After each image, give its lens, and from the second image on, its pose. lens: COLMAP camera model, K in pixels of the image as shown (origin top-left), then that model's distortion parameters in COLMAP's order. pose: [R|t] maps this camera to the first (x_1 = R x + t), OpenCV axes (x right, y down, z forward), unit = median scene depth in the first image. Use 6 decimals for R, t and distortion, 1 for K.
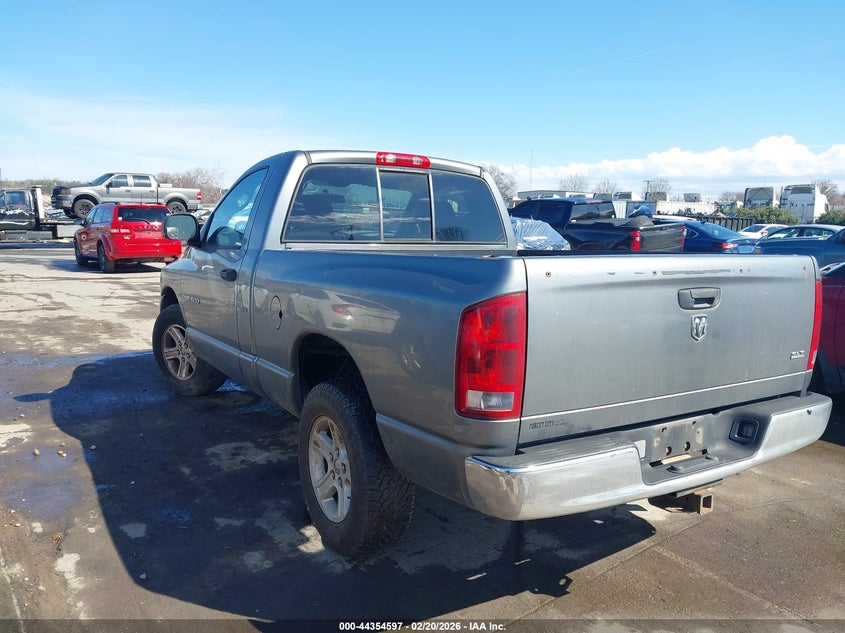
lens RADIAL K [[662.6, 0, 422.5], [0, 662.6, 316.5], [0, 0, 1]] dist [-0.006221, -0.005032]
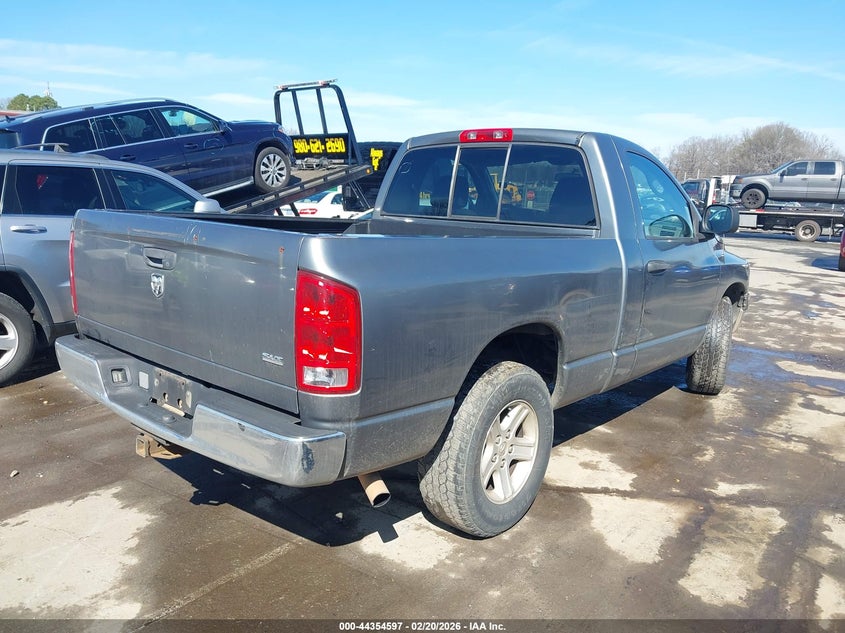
lens RADIAL K [[681.5, 0, 422.5], [0, 681.5, 316.5], [0, 0, 1]] dist [-0.029165, -0.004762]
pose [[0.309260, 0.160045, -0.937413, 0.400480], [-0.157542, 0.980738, 0.115467, -0.032474], [0.937837, 0.111973, 0.328517, 0.264941]]
